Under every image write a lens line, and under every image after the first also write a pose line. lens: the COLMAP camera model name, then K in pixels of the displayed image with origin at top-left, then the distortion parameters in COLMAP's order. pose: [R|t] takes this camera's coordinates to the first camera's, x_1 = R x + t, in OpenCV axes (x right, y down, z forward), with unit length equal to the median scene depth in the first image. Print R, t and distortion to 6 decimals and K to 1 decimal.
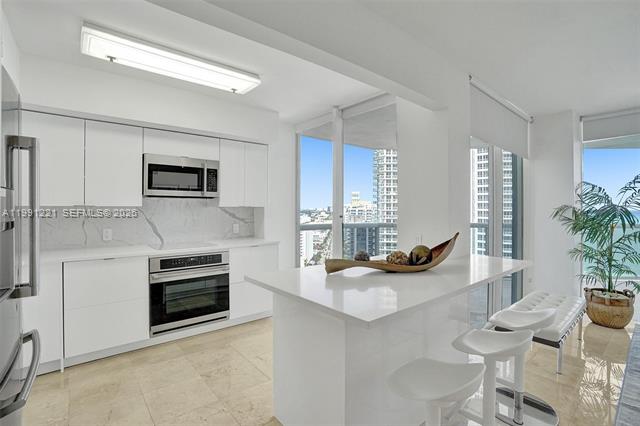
lens RADIAL K [[304.9, 0, 321.8], [0, 304.9, 207.7], [0, 0, 1]] dist [-0.067279, 0.022561]
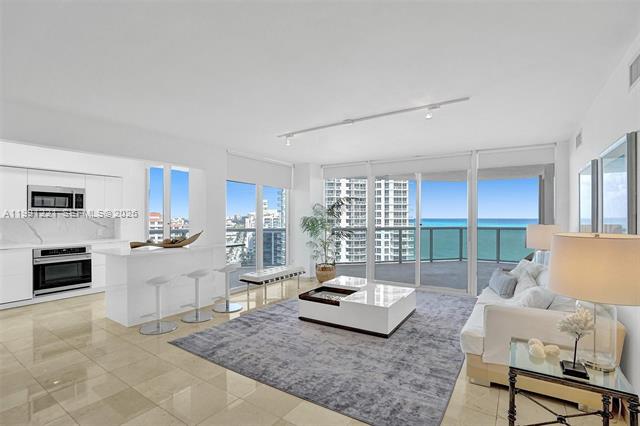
lens RADIAL K [[307.9, 0, 317.3], [0, 307.9, 217.1], [0, 0, 1]] dist [-0.079855, 0.032769]
pose [[0.960653, -0.001090, 0.277751, 0.409405], [0.000195, 0.999995, 0.003247, -0.012336], [-0.277753, -0.003065, 0.960648, -0.849202]]
